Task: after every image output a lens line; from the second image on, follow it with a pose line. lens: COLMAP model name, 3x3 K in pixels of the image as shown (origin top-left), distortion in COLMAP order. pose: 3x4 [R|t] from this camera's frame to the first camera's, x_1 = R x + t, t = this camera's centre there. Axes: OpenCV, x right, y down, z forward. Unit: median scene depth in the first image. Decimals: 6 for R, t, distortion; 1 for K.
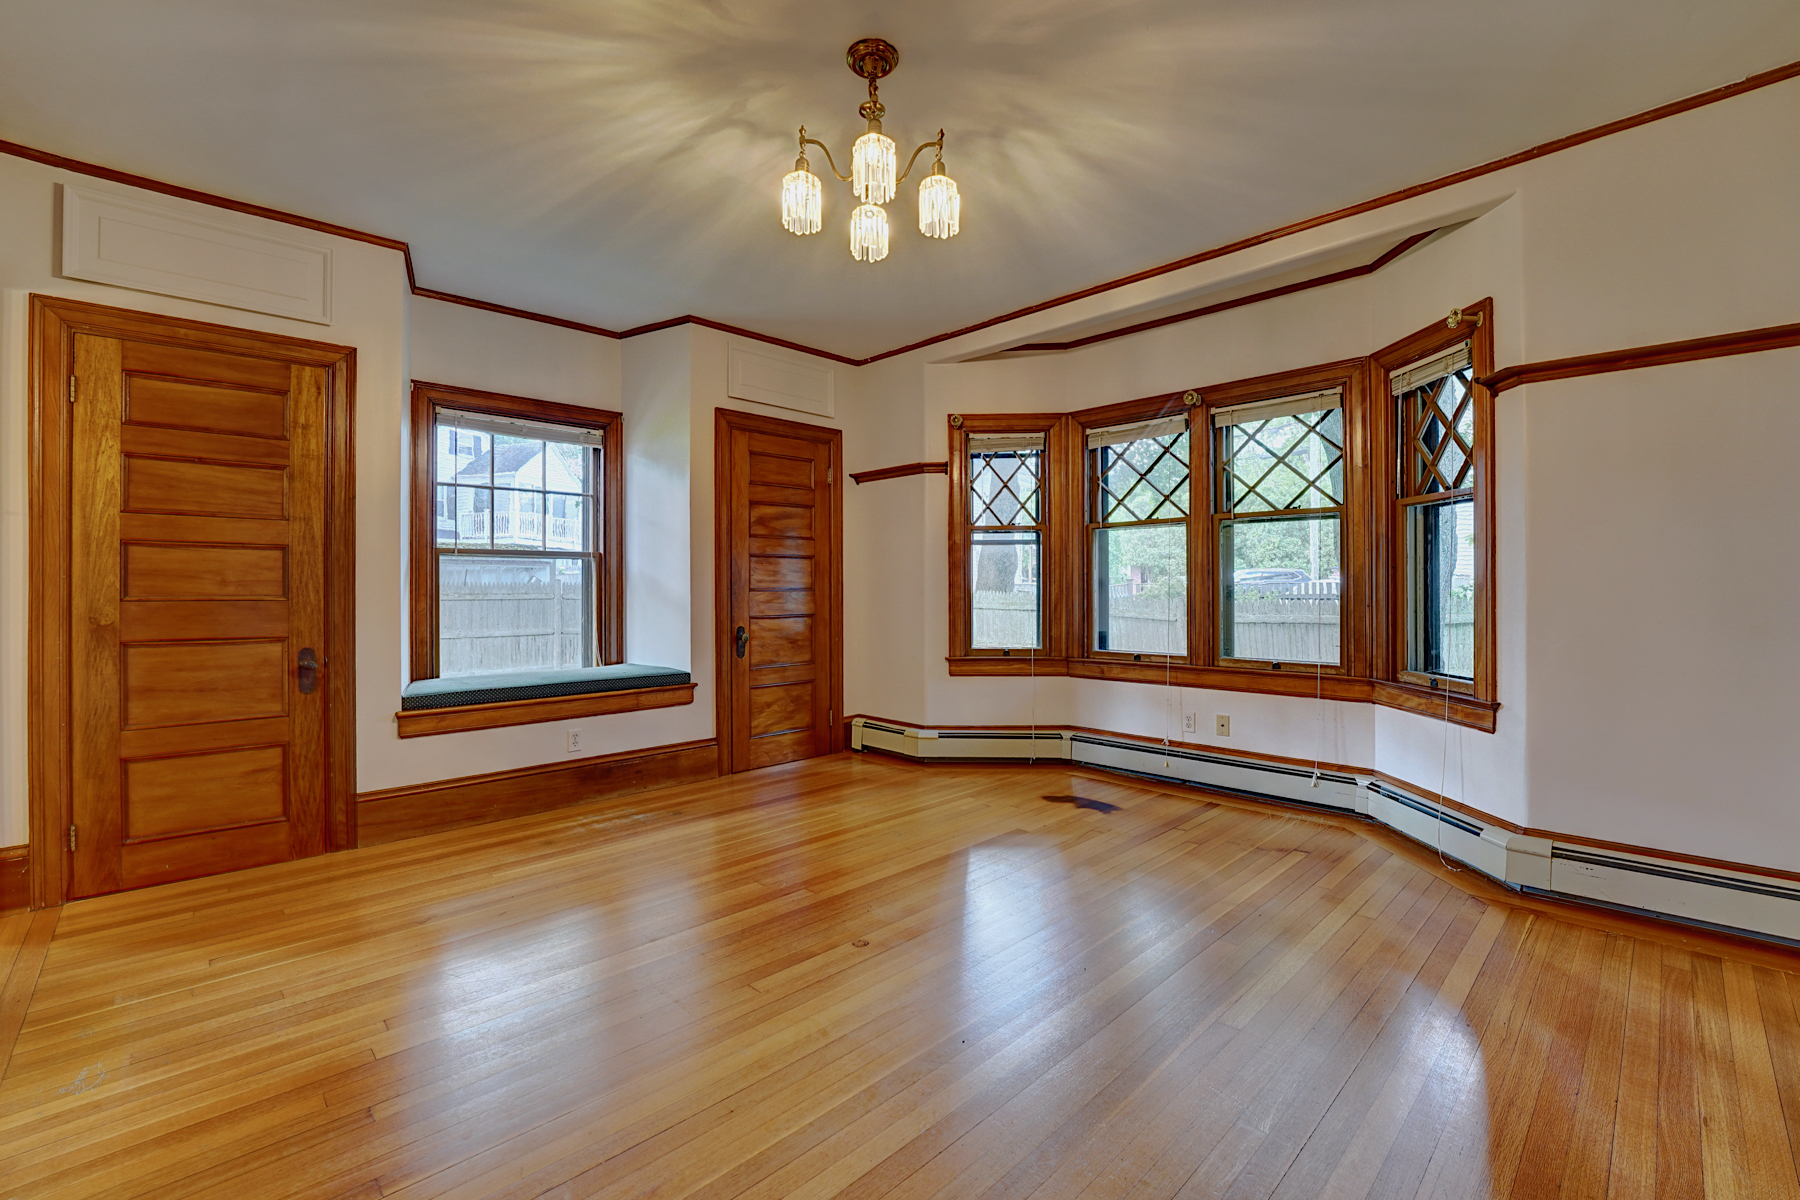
lens RADIAL K [[738.9, 0, 899.3], [0, 738.9, 589.8], [0, 0, 1]] dist [-0.021285, -0.000500]
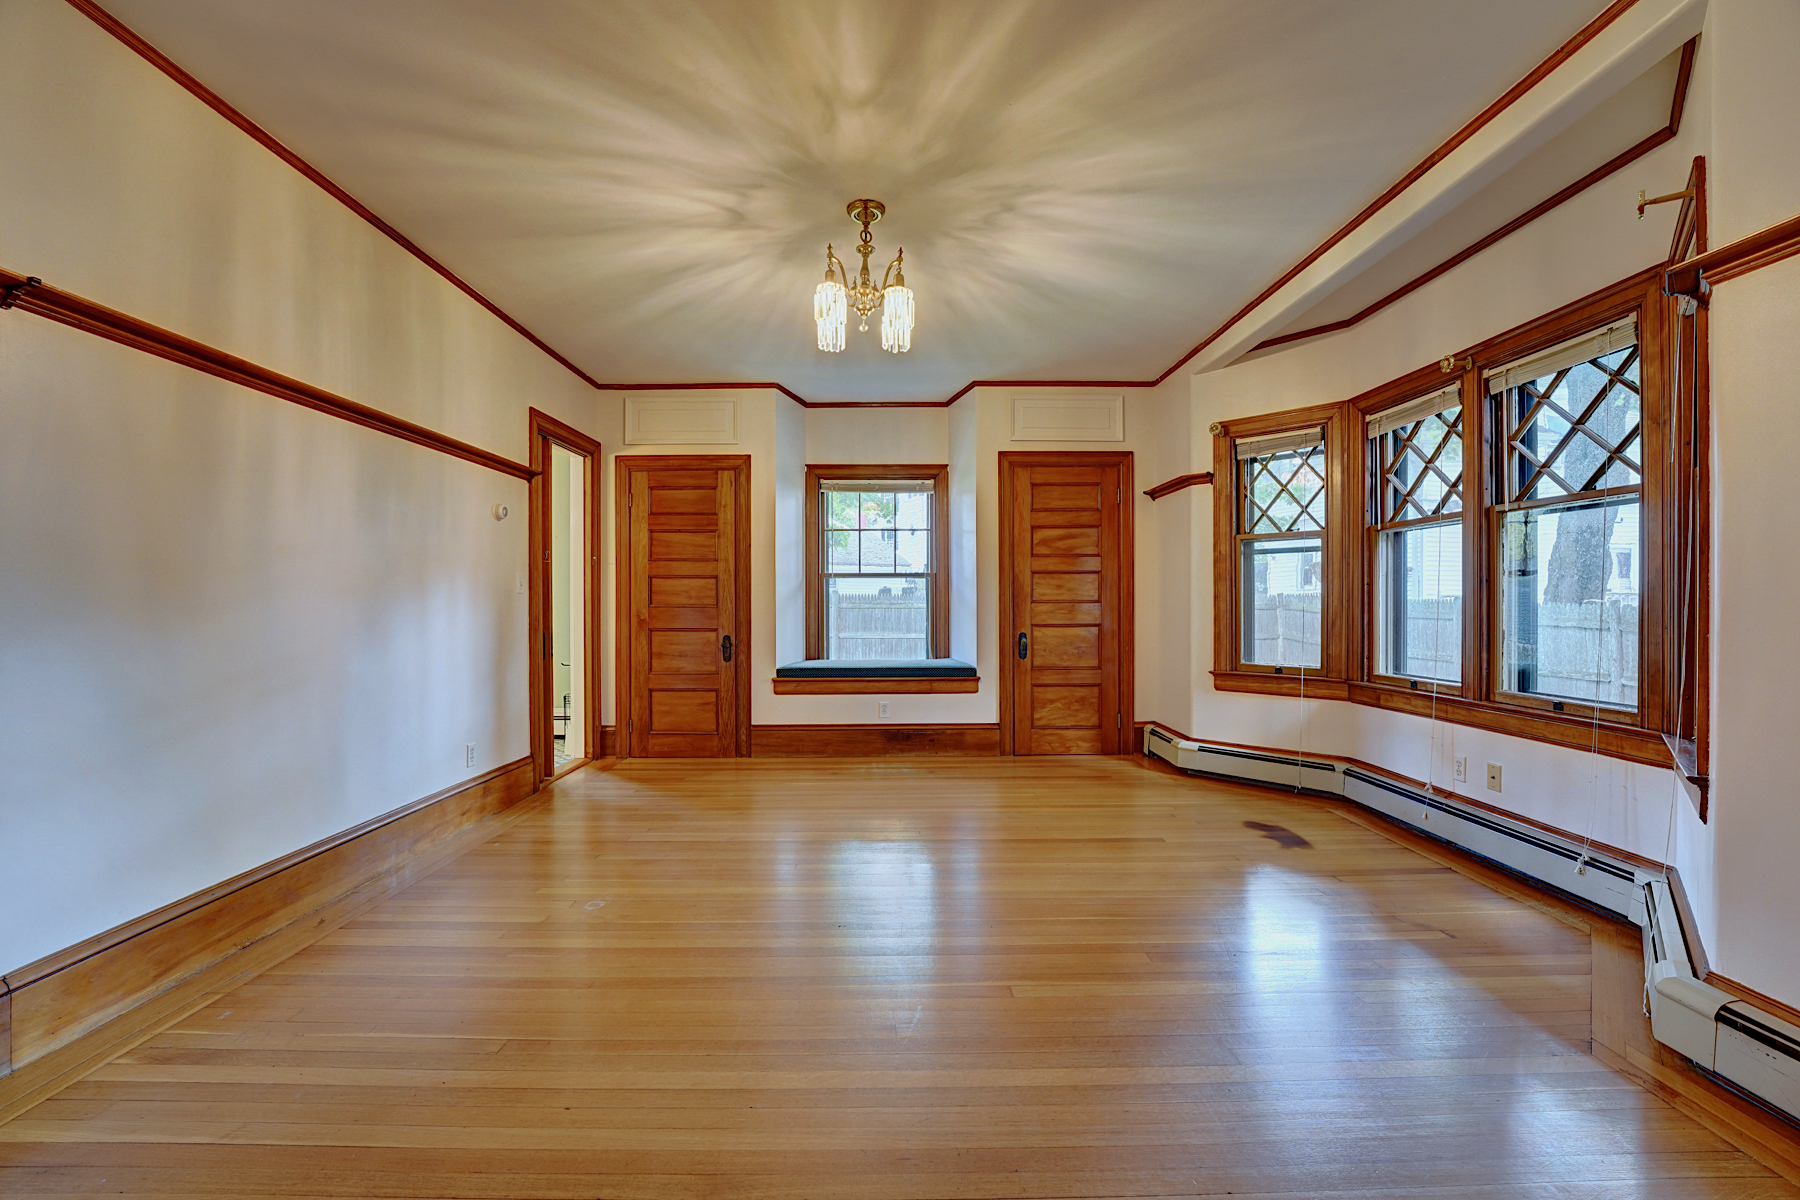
lens RADIAL K [[738.9, 0, 962.7], [0, 738.9, 605.2], [0, 0, 1]] dist [-0.021285, -0.000500]
pose [[0.747615, 0.004981, -0.664114, 0.536441], [-0.001057, 0.999980, 0.006310, -0.001695], [0.664132, -0.004015, 0.747605, 0.052186]]
